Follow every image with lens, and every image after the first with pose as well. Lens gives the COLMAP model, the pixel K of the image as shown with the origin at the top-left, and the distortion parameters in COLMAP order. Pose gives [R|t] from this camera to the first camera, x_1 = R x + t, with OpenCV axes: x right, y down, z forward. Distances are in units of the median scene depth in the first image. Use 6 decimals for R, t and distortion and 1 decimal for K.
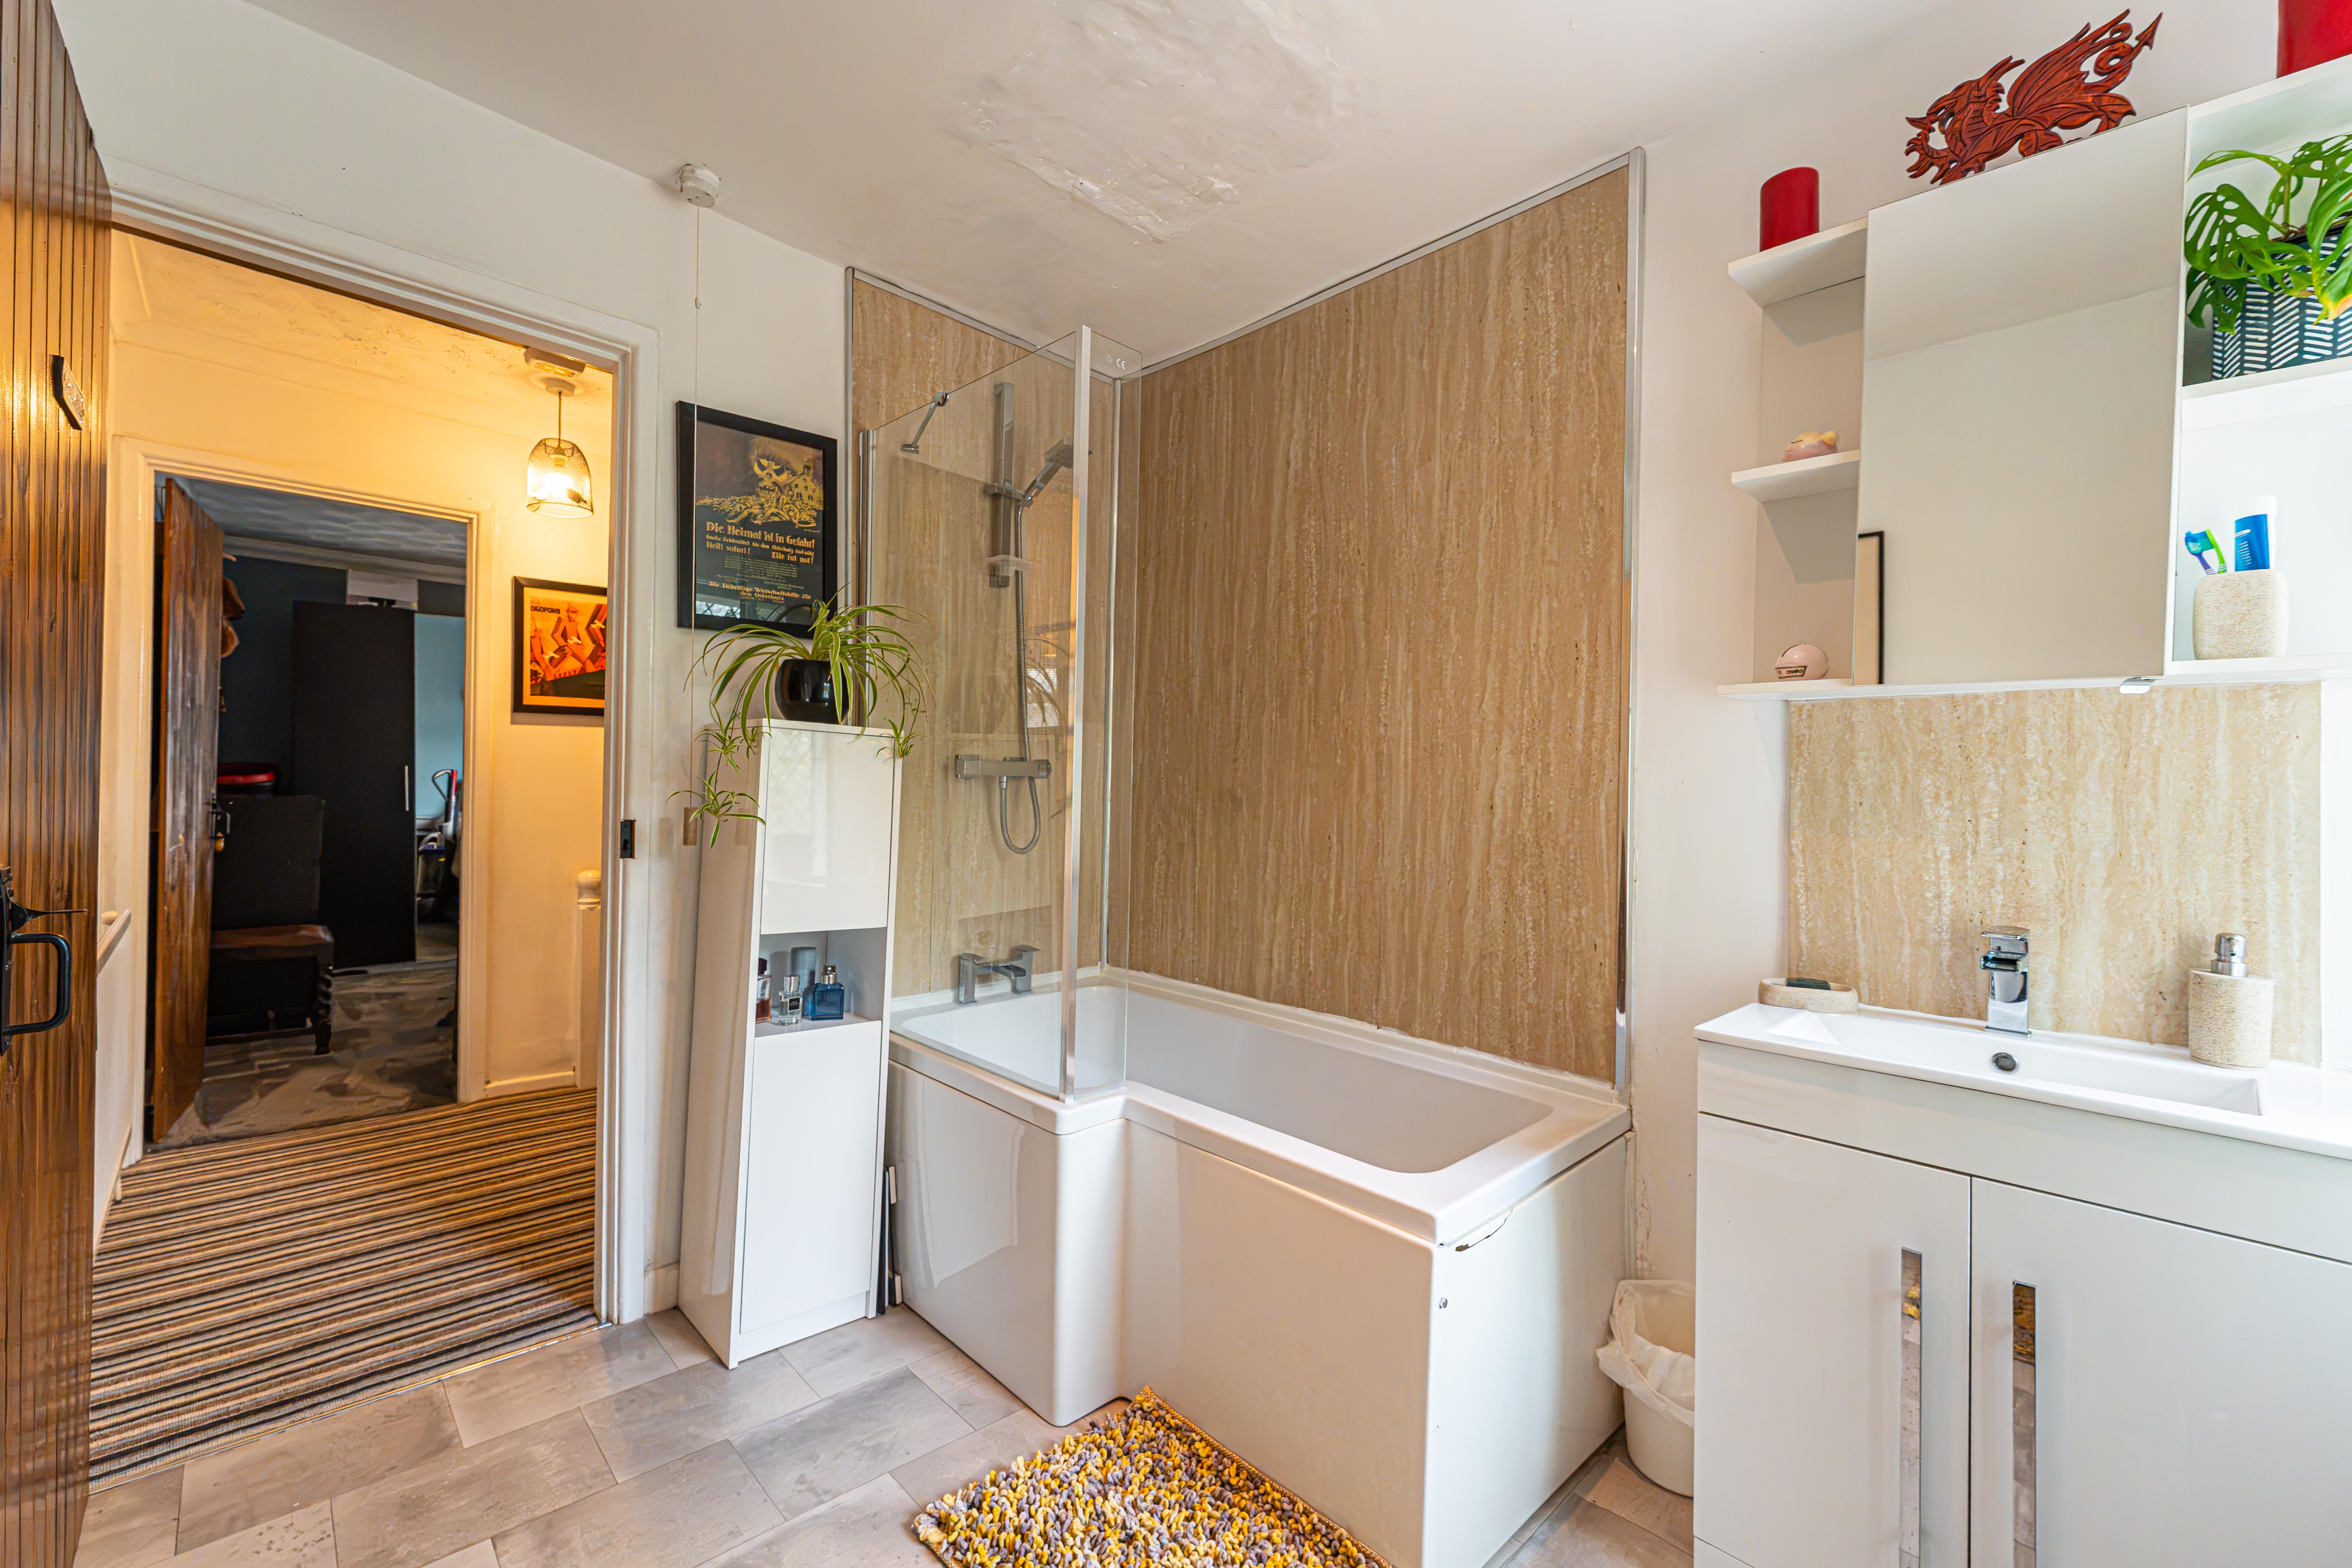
lens RADIAL K [[978.6, 0, 1162.5], [0, 978.6, 788.0], [0, 0, 1]] dist [-0.004593, 0.001248]
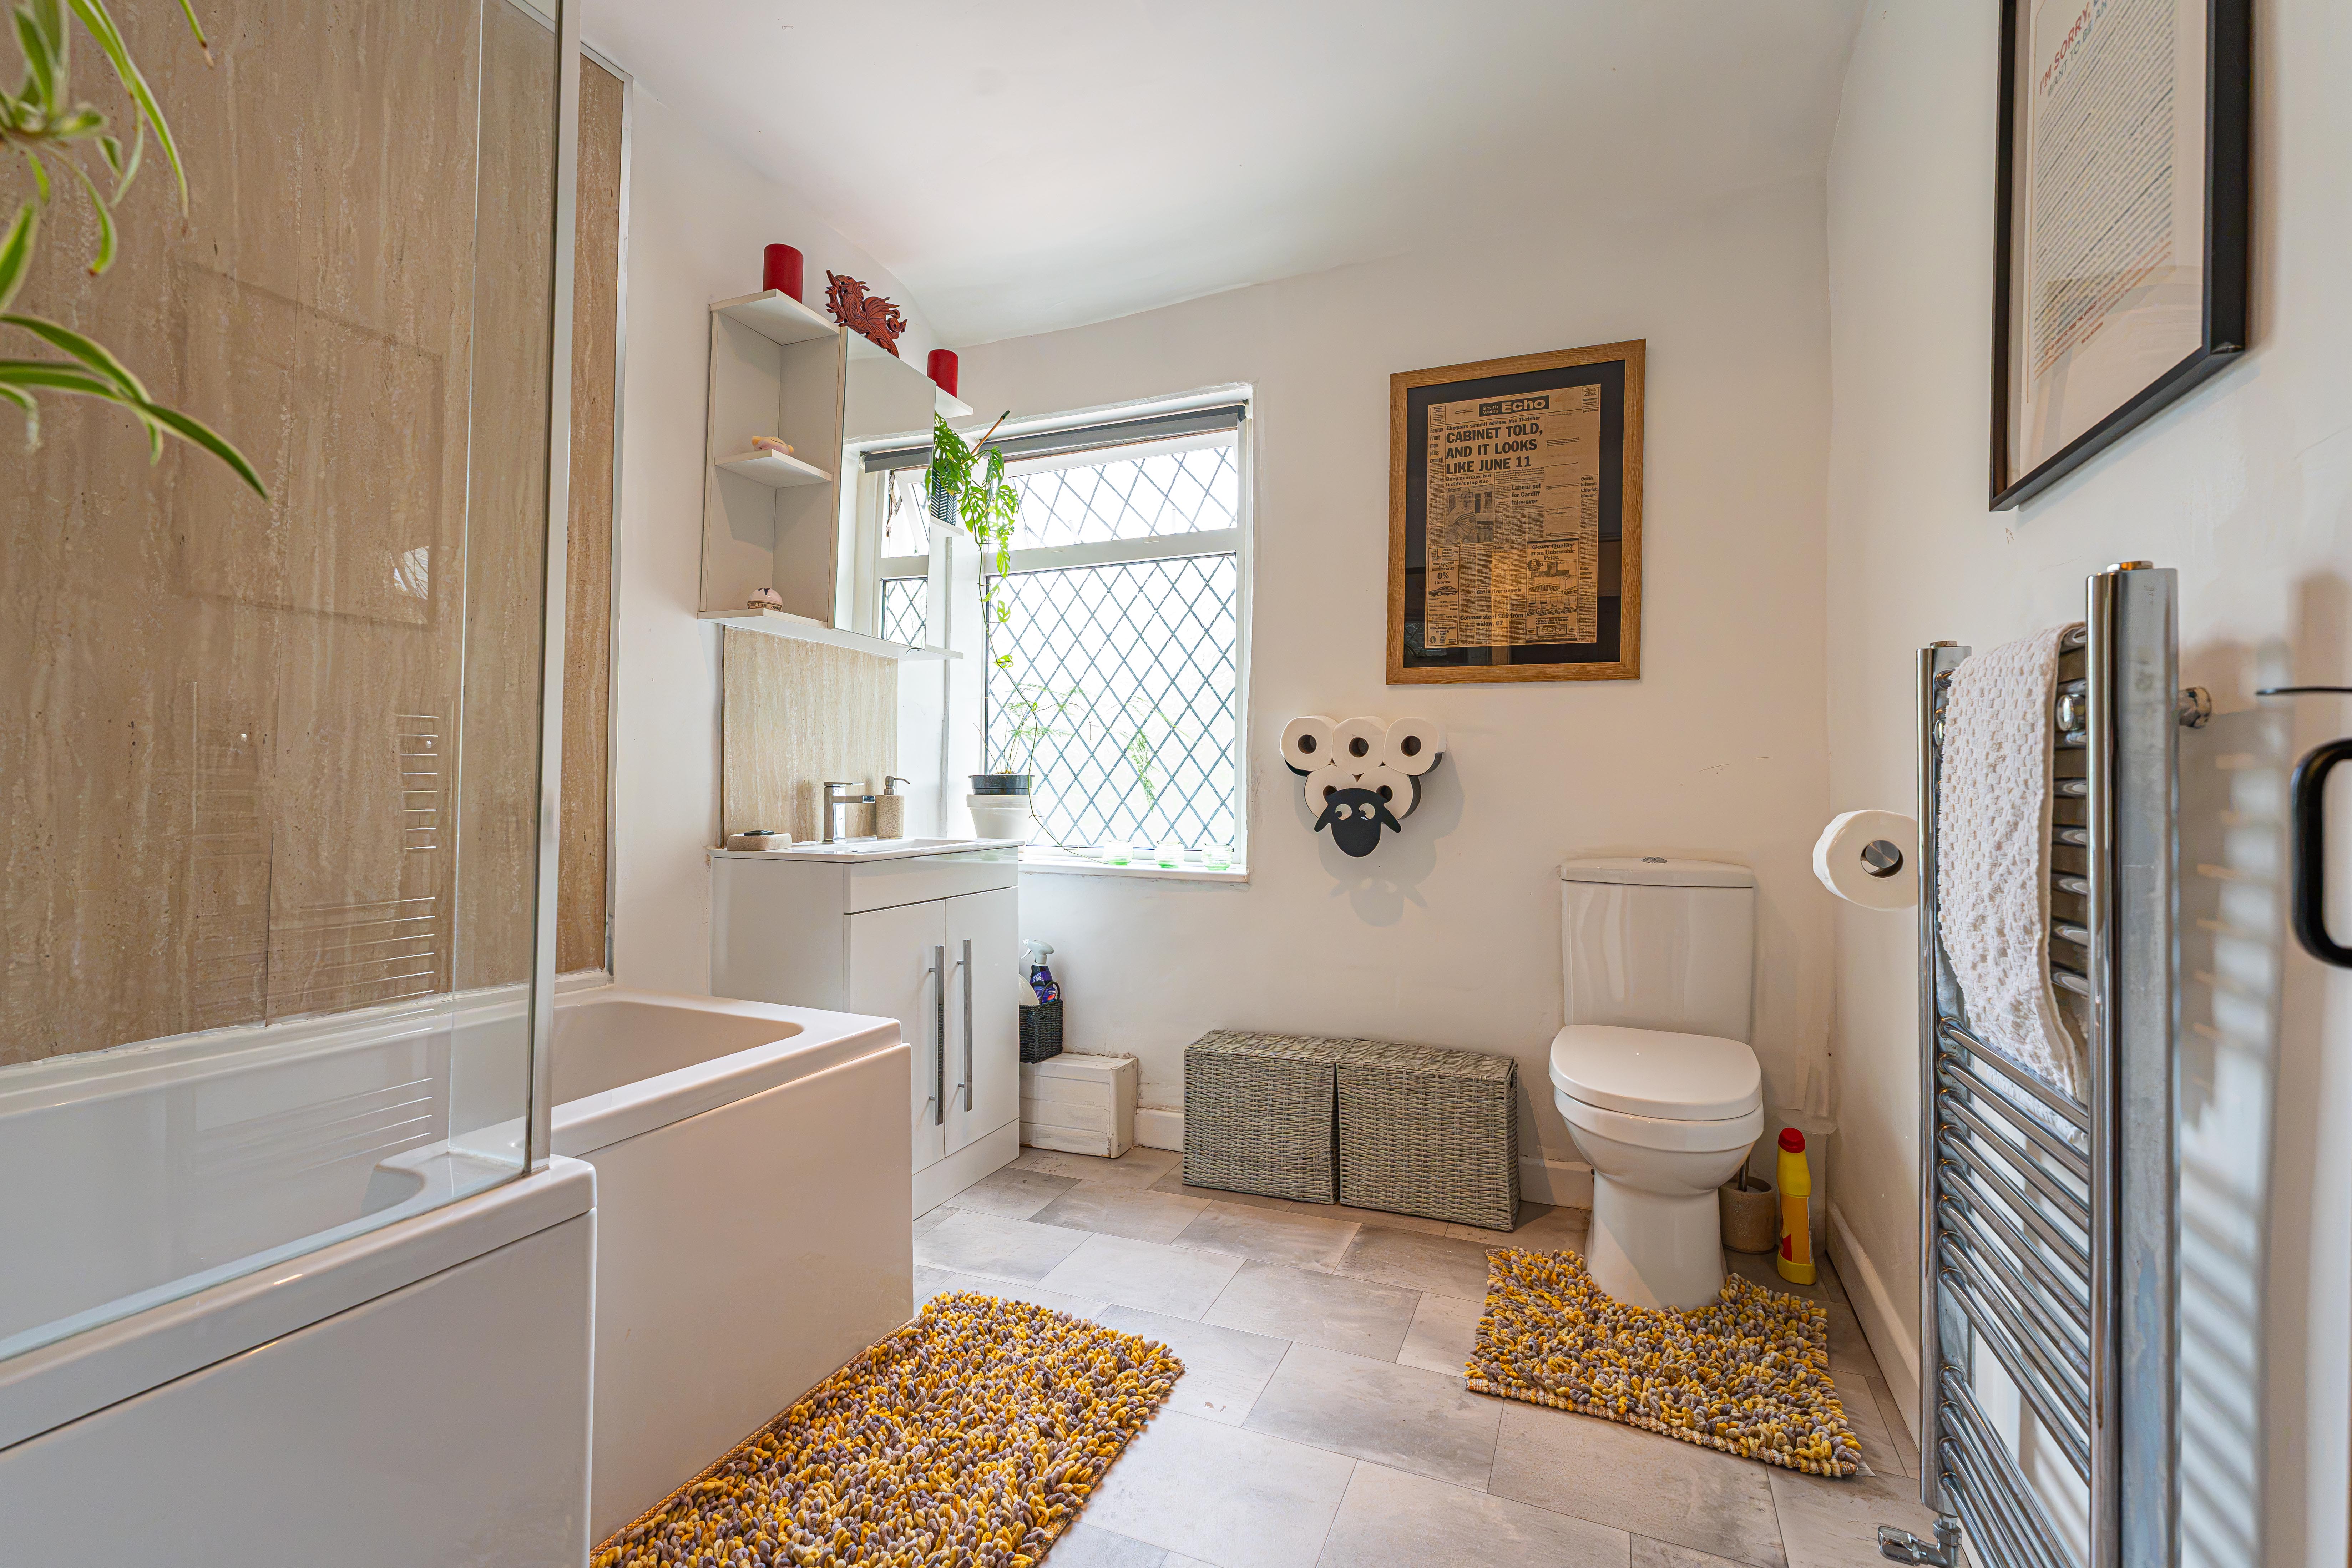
lens RADIAL K [[978.7, 0, 1170.9], [0, 978.7, 774.6], [0, 0, 1]] dist [-0.004593, 0.001248]
pose [[-0.384760, -0.013966, 0.922911, -0.704245], [-0.016029, 0.999836, 0.008447, 0.079782], [-0.922878, -0.011544, -0.384920, 0.834100]]
